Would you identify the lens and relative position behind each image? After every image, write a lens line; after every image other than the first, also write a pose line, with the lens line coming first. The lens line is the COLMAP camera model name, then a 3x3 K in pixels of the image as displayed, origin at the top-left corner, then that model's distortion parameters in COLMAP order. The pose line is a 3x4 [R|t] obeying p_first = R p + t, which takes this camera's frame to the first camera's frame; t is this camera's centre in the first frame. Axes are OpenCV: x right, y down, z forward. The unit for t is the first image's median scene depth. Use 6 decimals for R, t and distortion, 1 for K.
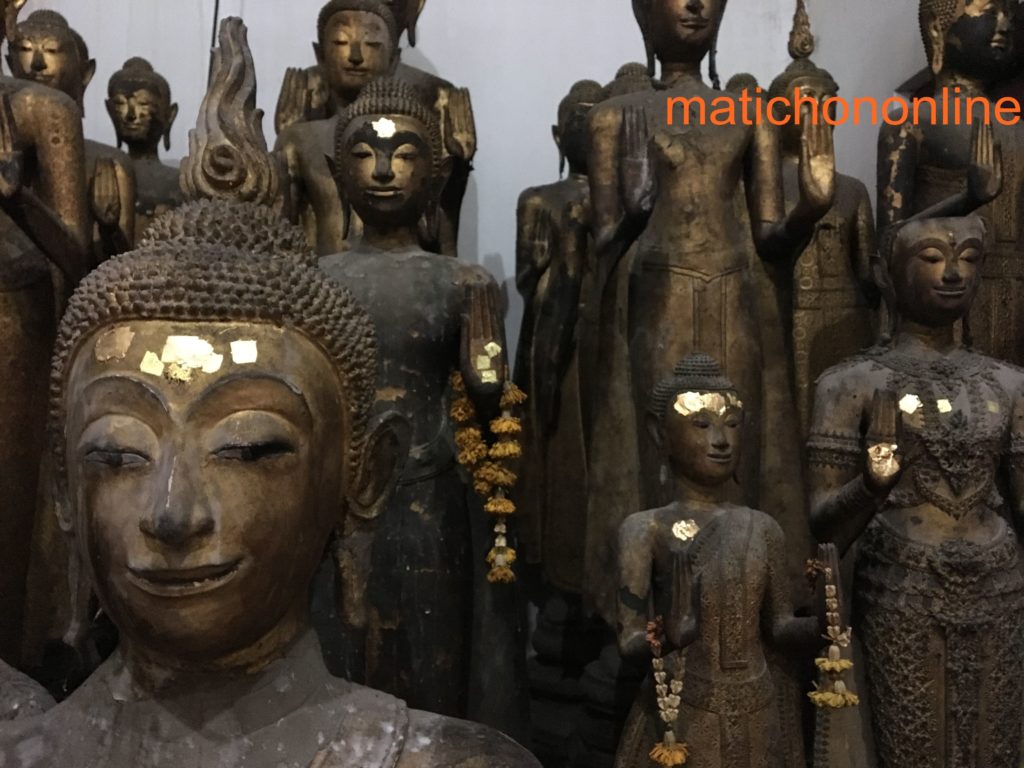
lens RADIAL K [[861.0, 0, 507.8], [0, 861.0, 391.5], [0, 0, 1]] dist [0.047143, -0.070917]
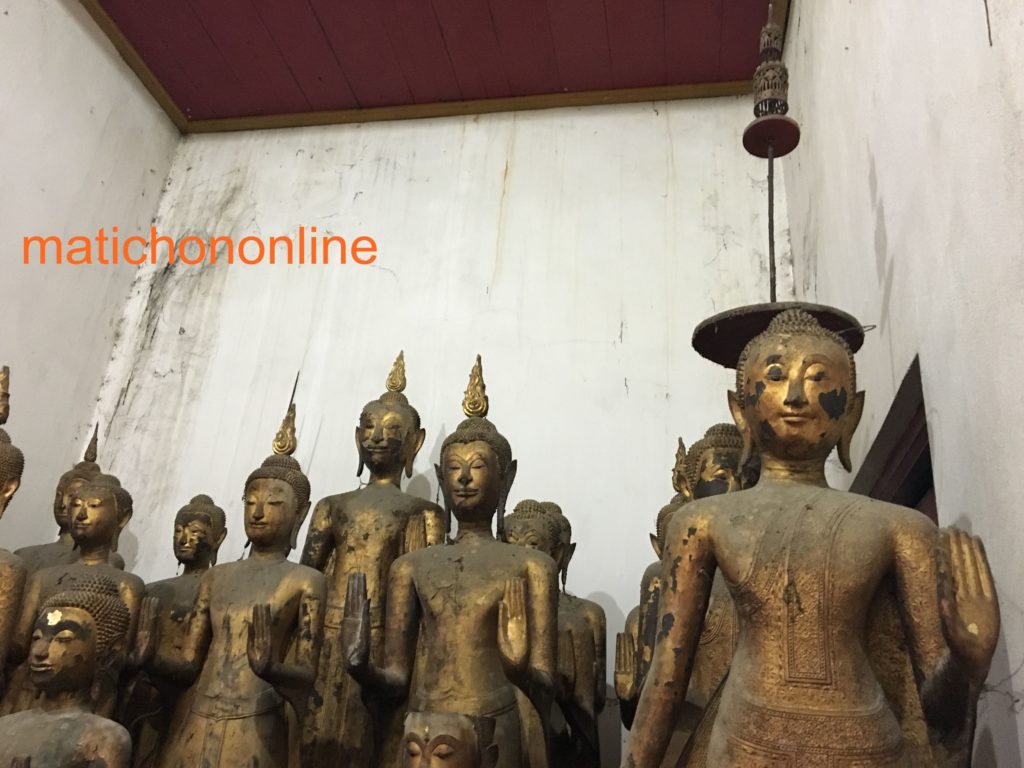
lens RADIAL K [[861.0, 0, 516.1], [0, 861.0, 385.9], [0, 0, 1]] dist [0.047143, -0.070917]
pose [[0.951130, -0.059316, -0.303041, 0.908006], [-0.064909, 0.921046, -0.384006, -0.155730], [0.301892, 0.384910, 0.872184, -0.090327]]
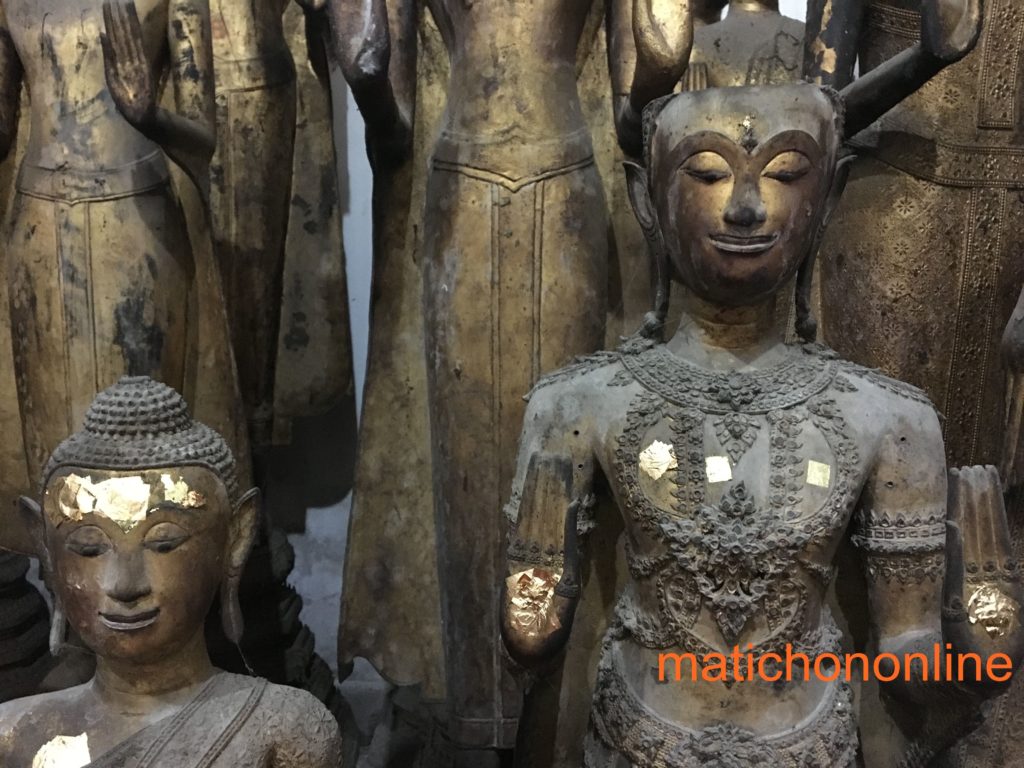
lens RADIAL K [[861.0, 0, 512.6], [0, 861.0, 386.1], [0, 0, 1]] dist [0.047143, -0.070917]
pose [[0.996801, 0.027937, -0.074883, 0.390807], [-0.017965, 0.991262, 0.130675, -0.089982], [0.077880, -0.128912, 0.988593, 0.461345]]
